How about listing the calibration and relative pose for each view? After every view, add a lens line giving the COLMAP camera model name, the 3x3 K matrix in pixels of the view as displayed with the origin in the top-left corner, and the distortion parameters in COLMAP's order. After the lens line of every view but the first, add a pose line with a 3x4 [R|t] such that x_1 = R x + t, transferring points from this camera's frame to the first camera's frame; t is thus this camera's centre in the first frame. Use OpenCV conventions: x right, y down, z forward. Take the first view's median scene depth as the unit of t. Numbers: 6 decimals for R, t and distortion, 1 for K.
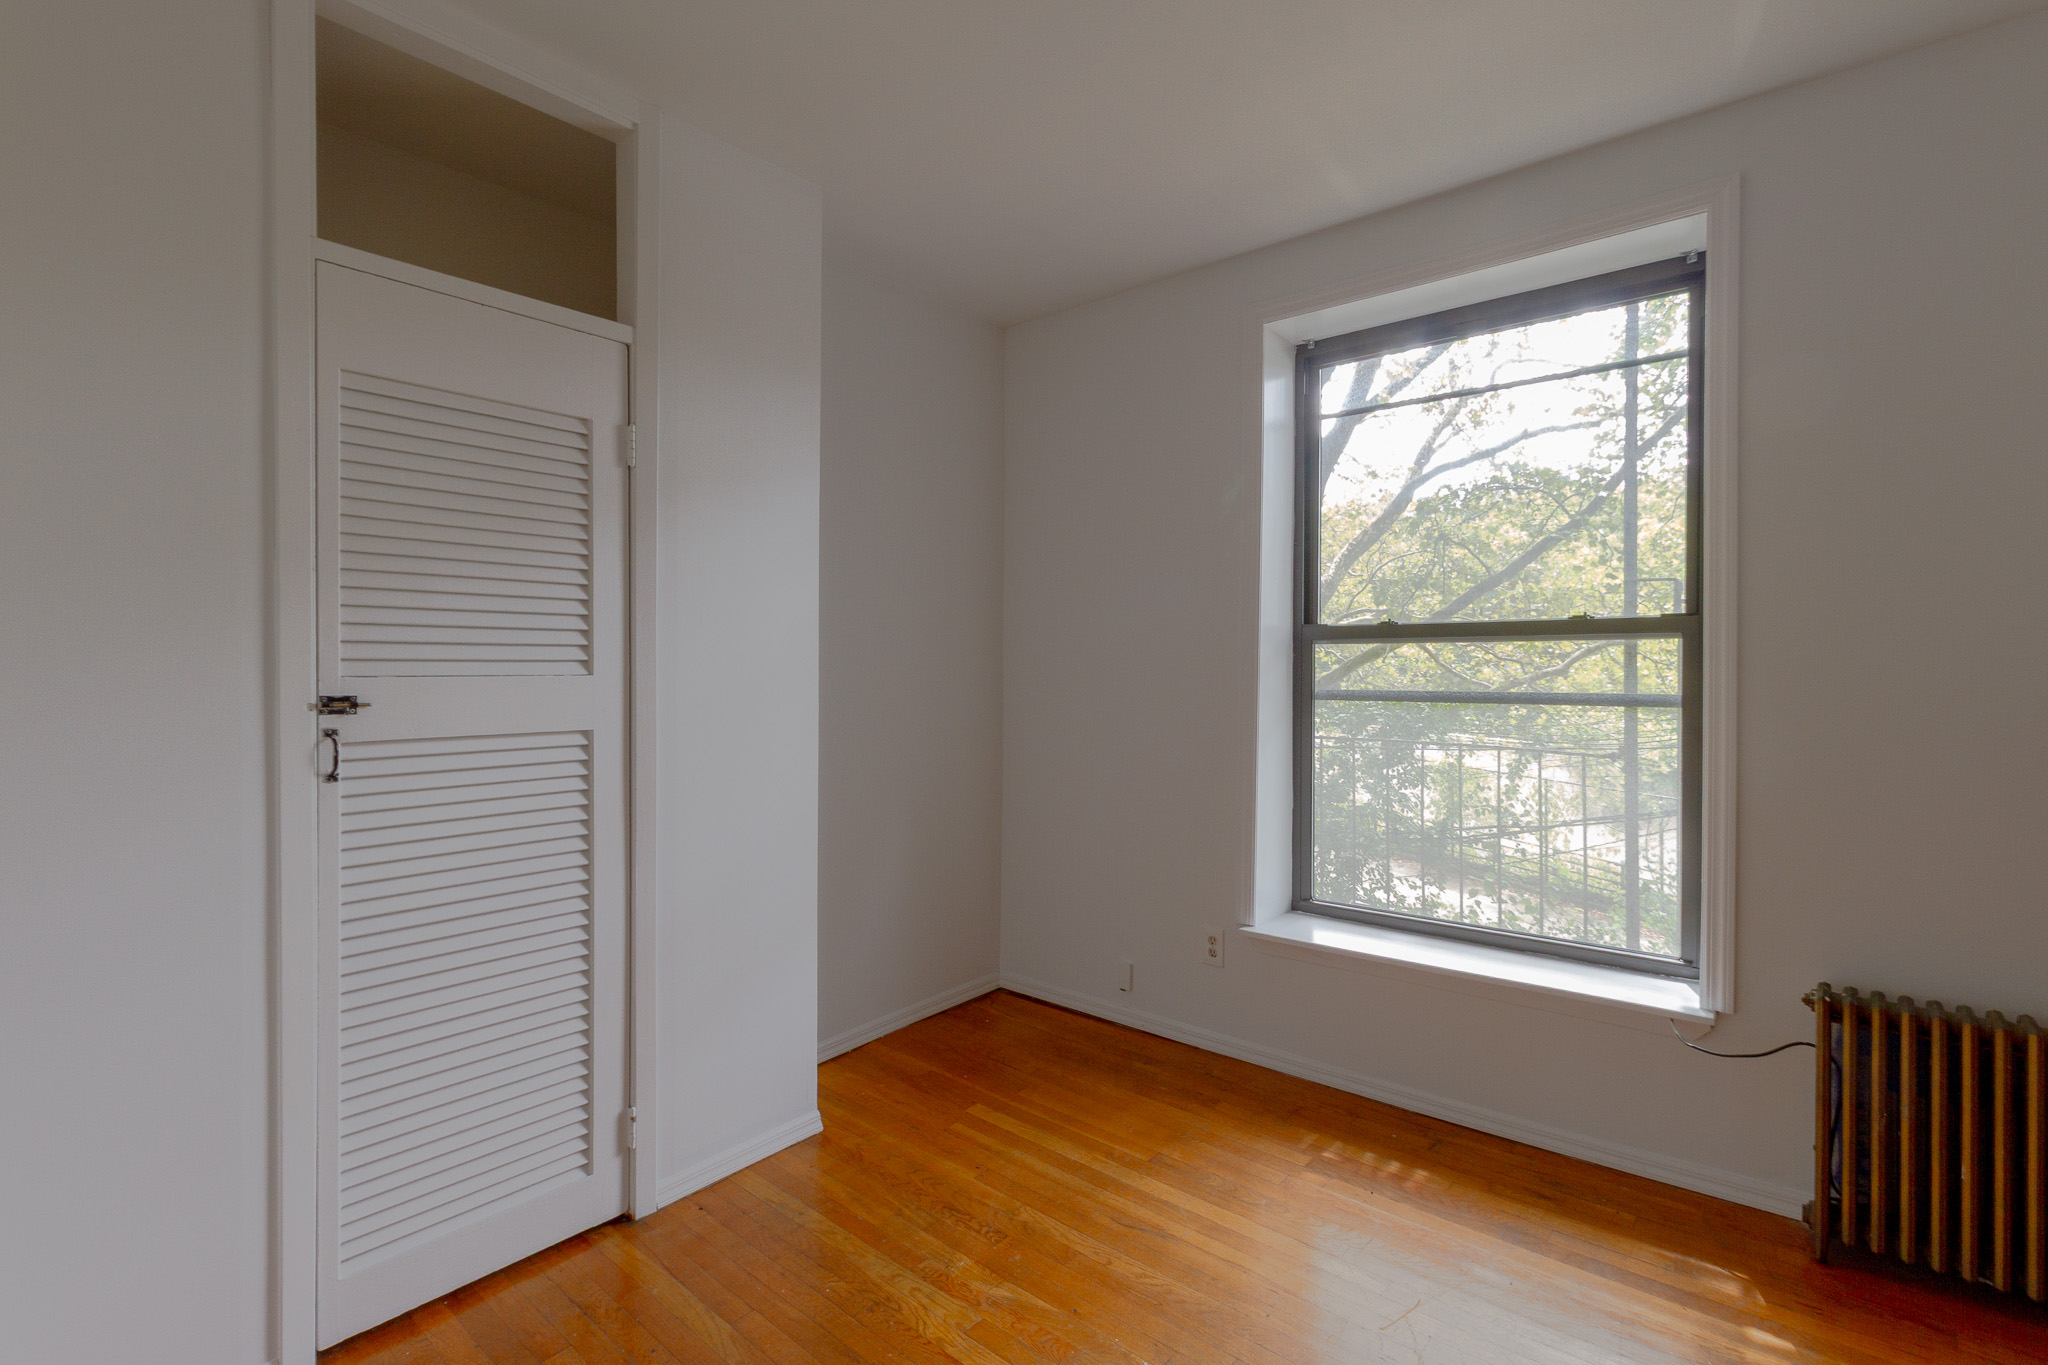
lens RADIAL K [[926.7, 0, 1024.0], [0, 926.7, 682.5], [0, 0, 1]] dist [0.000915, 0.000164]
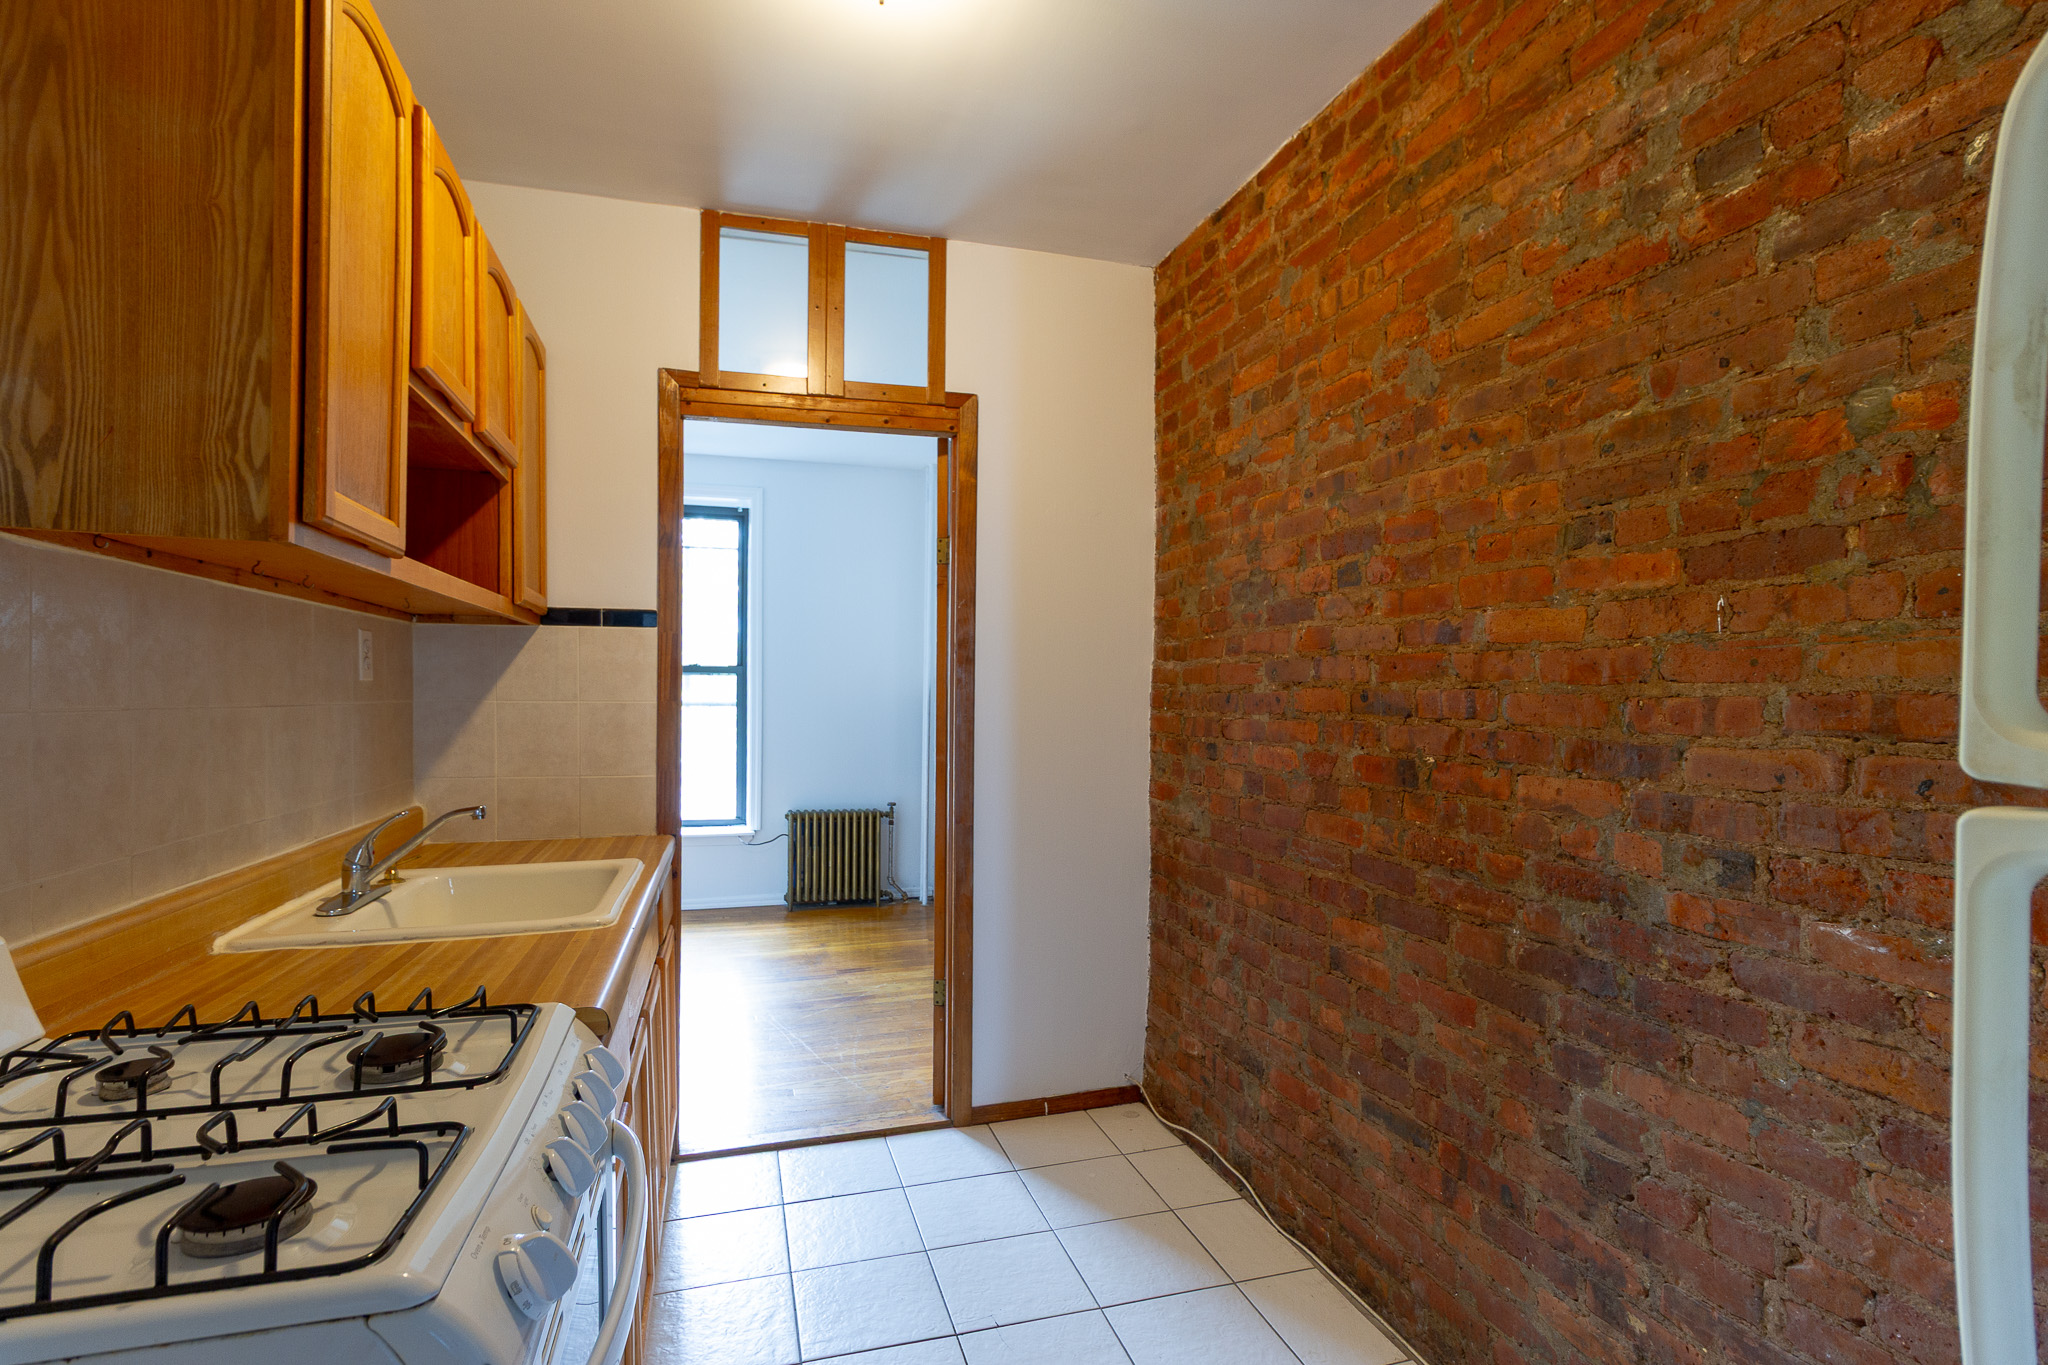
lens RADIAL K [[1007.6, 0, 1024.0], [0, 1007.6, 682.5], [0, 0, 1]] dist [0.001457, 0.000062]
pose [[0.554687, 0.011259, 0.831983, -1.146926], [0.004263, 0.999857, -0.016373, 0.015848], [-0.832048, 0.012628, 0.554560, -1.130258]]
